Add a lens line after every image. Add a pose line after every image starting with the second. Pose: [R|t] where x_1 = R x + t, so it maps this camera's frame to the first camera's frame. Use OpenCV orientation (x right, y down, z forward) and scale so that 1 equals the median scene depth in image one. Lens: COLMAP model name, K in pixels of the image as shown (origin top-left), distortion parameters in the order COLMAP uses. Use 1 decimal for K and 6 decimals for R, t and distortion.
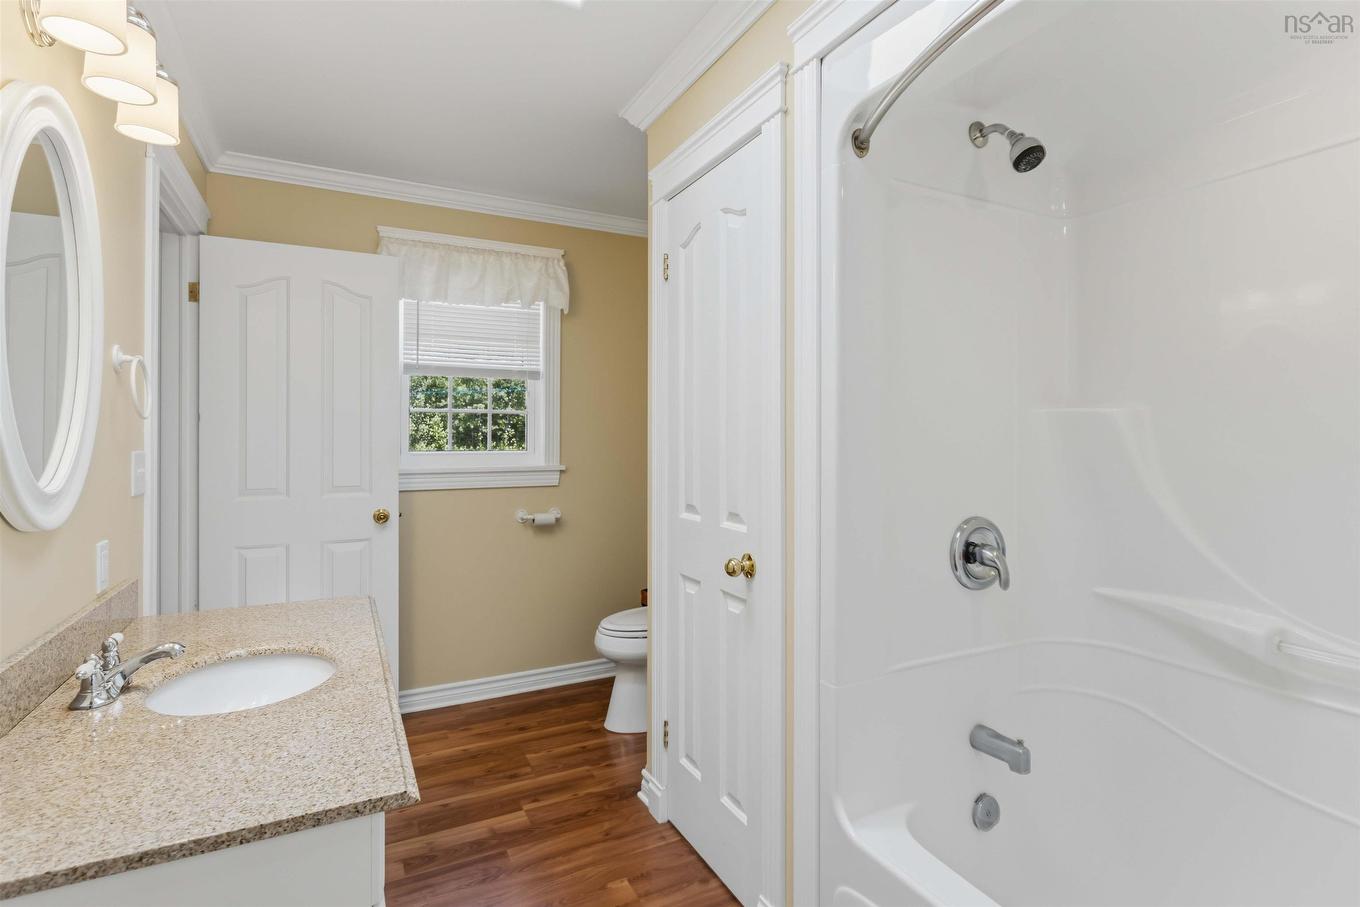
lens RADIAL K [[669.2, 0, 678.9], [0, 669.2, 430.8], [0, 0, 1]] dist [0.005045, -0.001303]
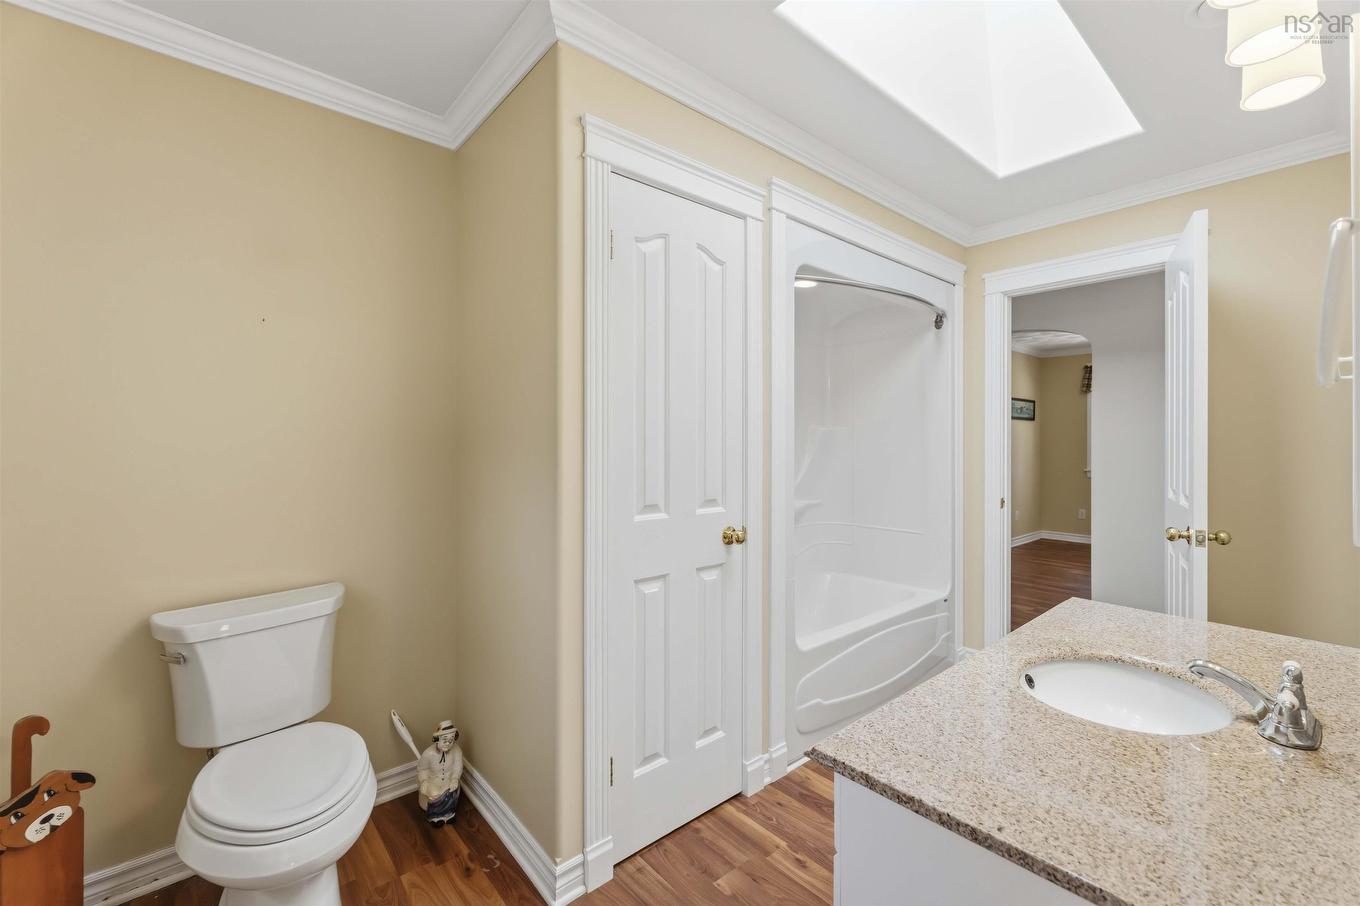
lens RADIAL K [[579.3, 0, 680.2], [0, 579.3, 441.6], [0, 0, 1]] dist [0.011123, 0.000038]
pose [[-0.250620, -0.001339, 0.968085, -0.720544], [-0.002166, 0.999997, 0.000823, 0.011860], [-0.968083, -0.001890, -0.250622, 1.013661]]
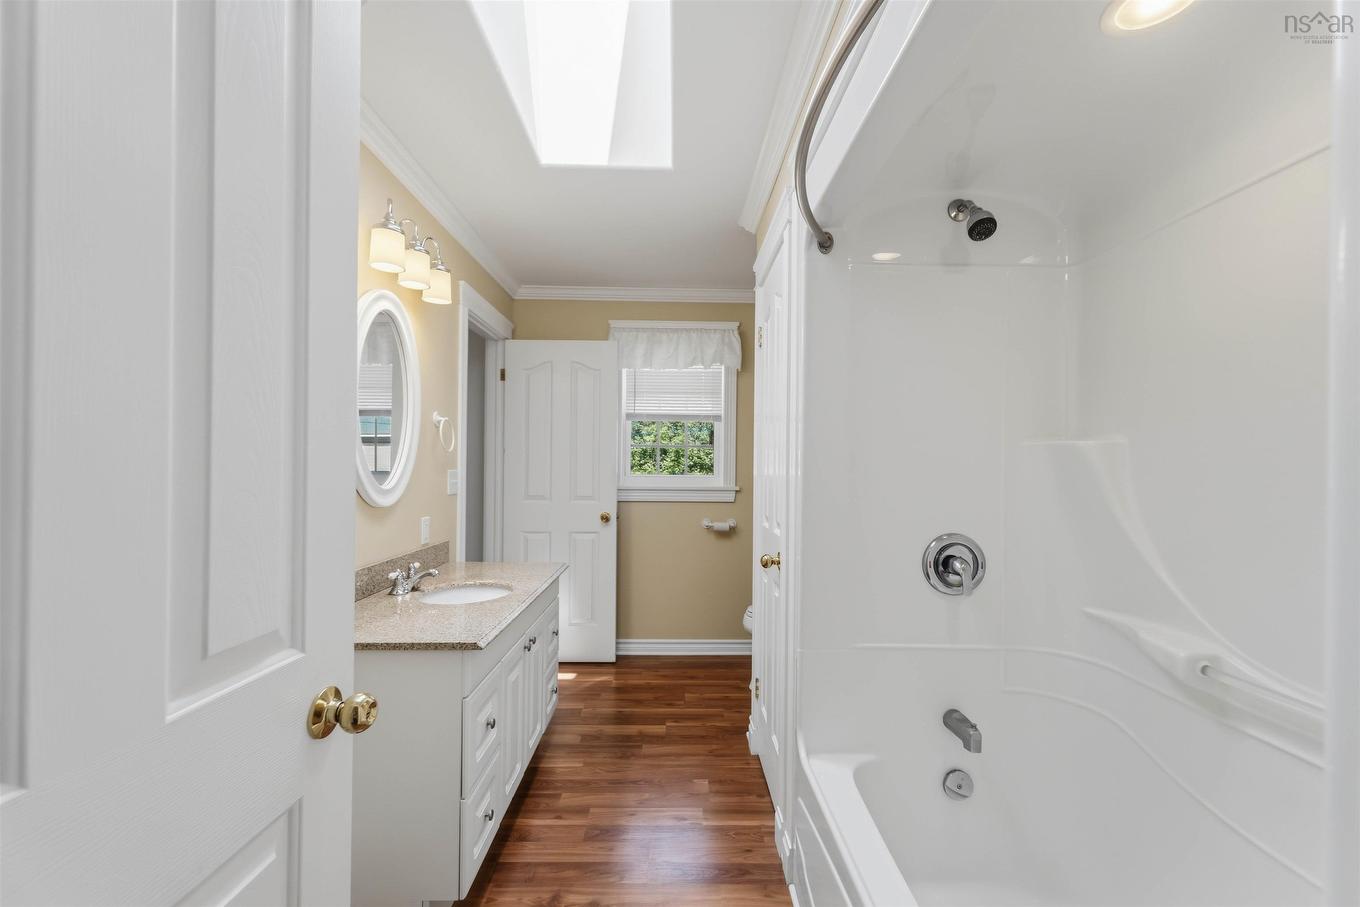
lens RADIAL K [[579.3, 0, 677.6], [0, 579.3, 461.4], [0, 0, 1]] dist [0.011123, 0.000038]
pose [[0.896271, 0.006421, -0.443461, 0.319061], [-0.006520, 0.999978, 0.001303, 0.001496], [0.443460, 0.001723, 0.896293, -0.094116]]
